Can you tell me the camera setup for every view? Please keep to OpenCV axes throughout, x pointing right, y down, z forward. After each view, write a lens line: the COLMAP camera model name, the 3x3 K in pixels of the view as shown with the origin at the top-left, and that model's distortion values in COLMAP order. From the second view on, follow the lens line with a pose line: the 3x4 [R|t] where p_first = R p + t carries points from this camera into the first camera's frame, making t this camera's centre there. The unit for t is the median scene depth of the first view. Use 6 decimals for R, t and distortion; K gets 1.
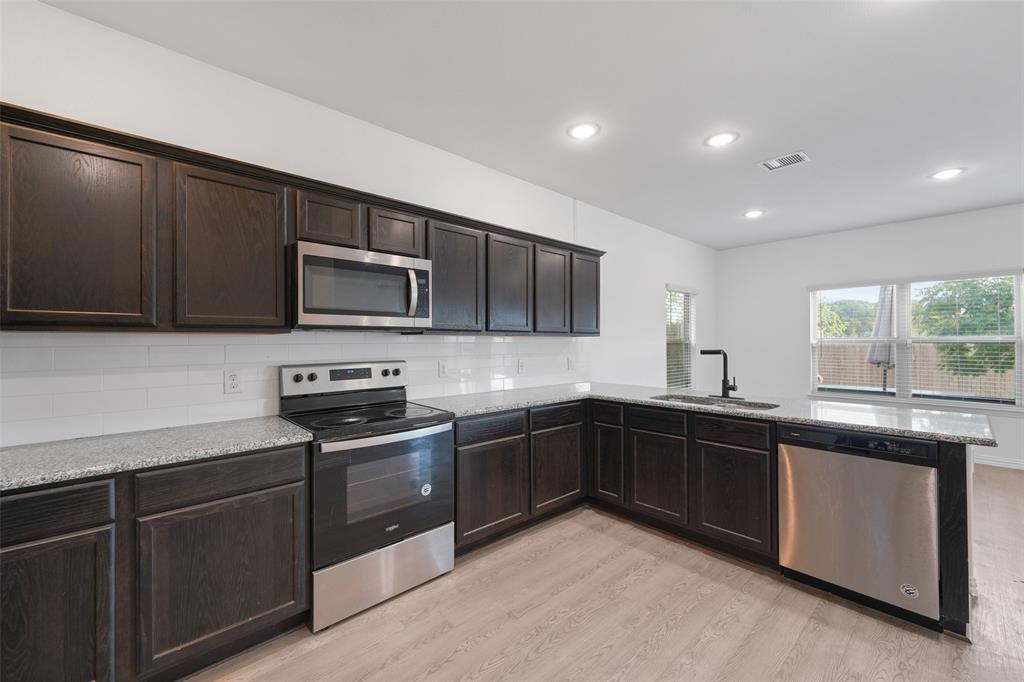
lens RADIAL K [[404.2, 0, 509.2], [0, 404.2, 339.9], [0, 0, 1]] dist [0.003243, -0.000048]
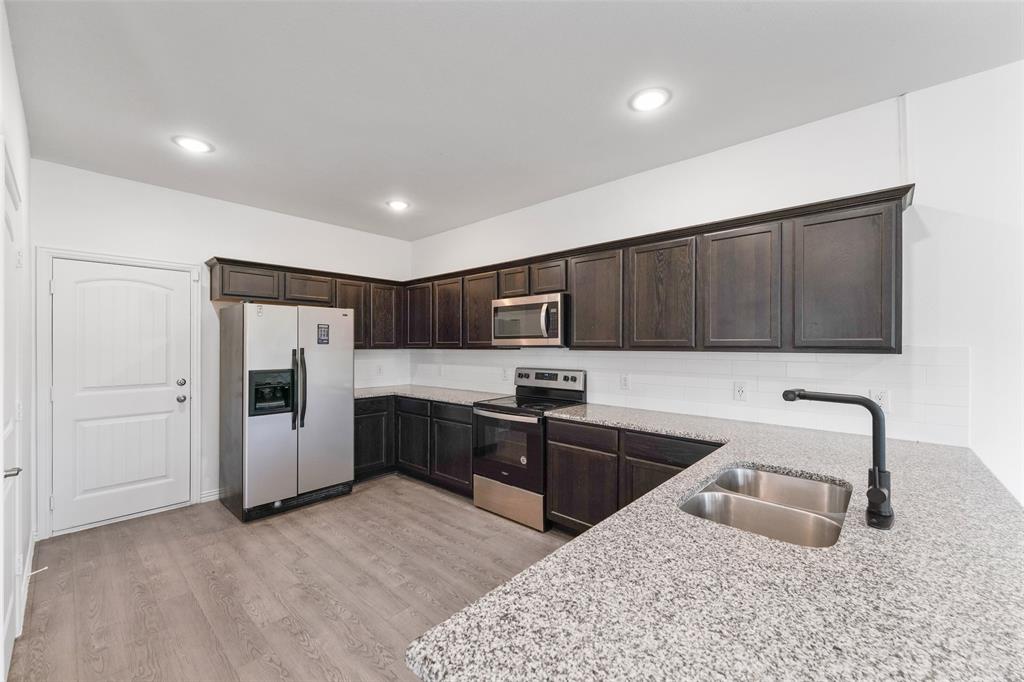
lens RADIAL K [[404.2, 0, 510.7], [0, 404.2, 345.8], [0, 0, 1]] dist [0.003243, -0.000048]
pose [[0.109468, 0.005768, -0.993974, 1.122798], [0.004596, 0.999970, 0.006309, -0.040356], [0.993980, -0.005259, 0.109439, 0.741860]]
